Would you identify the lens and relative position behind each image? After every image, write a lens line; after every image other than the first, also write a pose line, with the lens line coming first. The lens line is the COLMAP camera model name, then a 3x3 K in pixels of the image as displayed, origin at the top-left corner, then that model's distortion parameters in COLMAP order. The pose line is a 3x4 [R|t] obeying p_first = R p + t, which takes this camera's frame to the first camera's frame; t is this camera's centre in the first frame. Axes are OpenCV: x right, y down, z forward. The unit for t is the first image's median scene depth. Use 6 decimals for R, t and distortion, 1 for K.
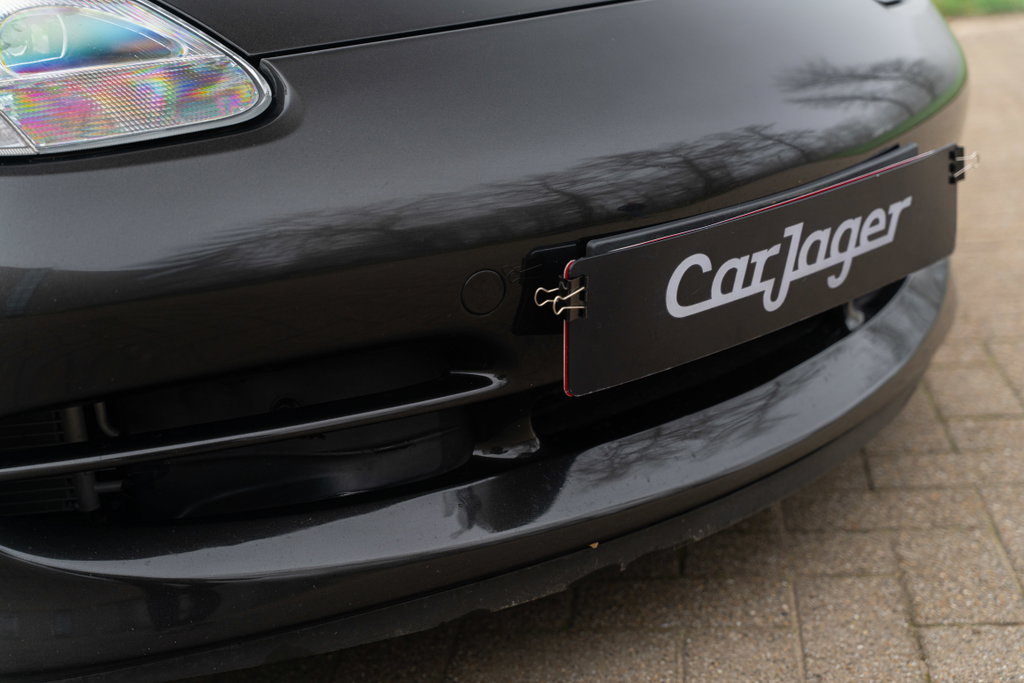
lens RADIAL K [[1455.1, 0, 493.3], [0, 1455.1, 339.1], [0, 0, 1]] dist [0.025787, 0.017549]
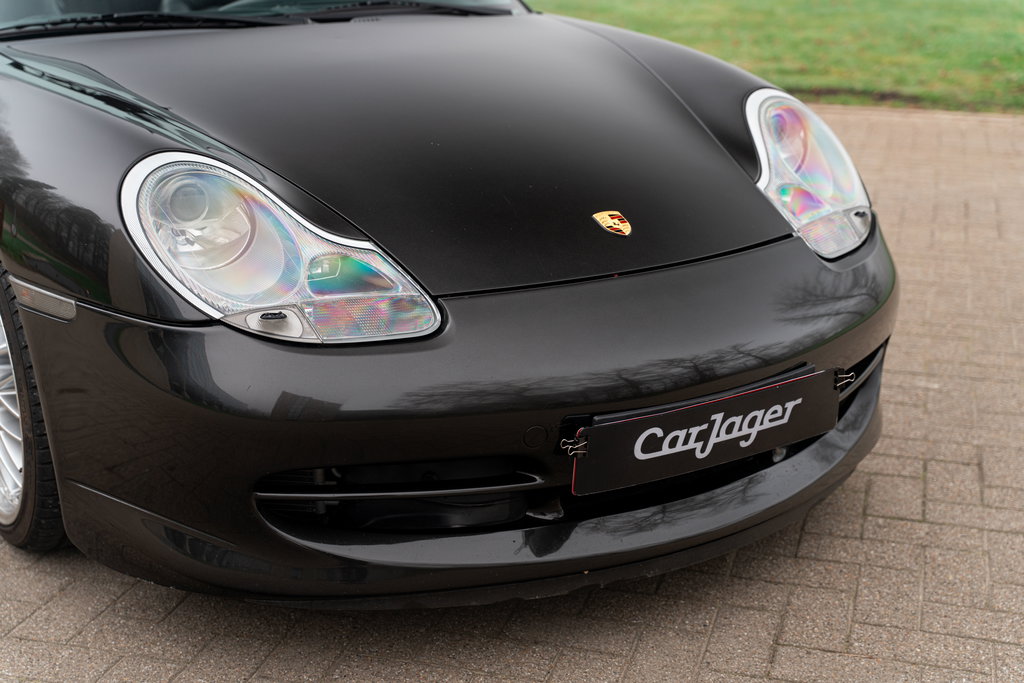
lens RADIAL K [[1455.1, 0, 493.3], [0, 1455.1, 339.1], [0, 0, 1]] dist [0.025787, 0.017549]
pose [[0.984020, 0.127879, -0.123903, 0.141513], [-0.124713, 0.991643, 0.033015, -0.191021], [0.127089, -0.017035, 0.991745, -0.807722]]
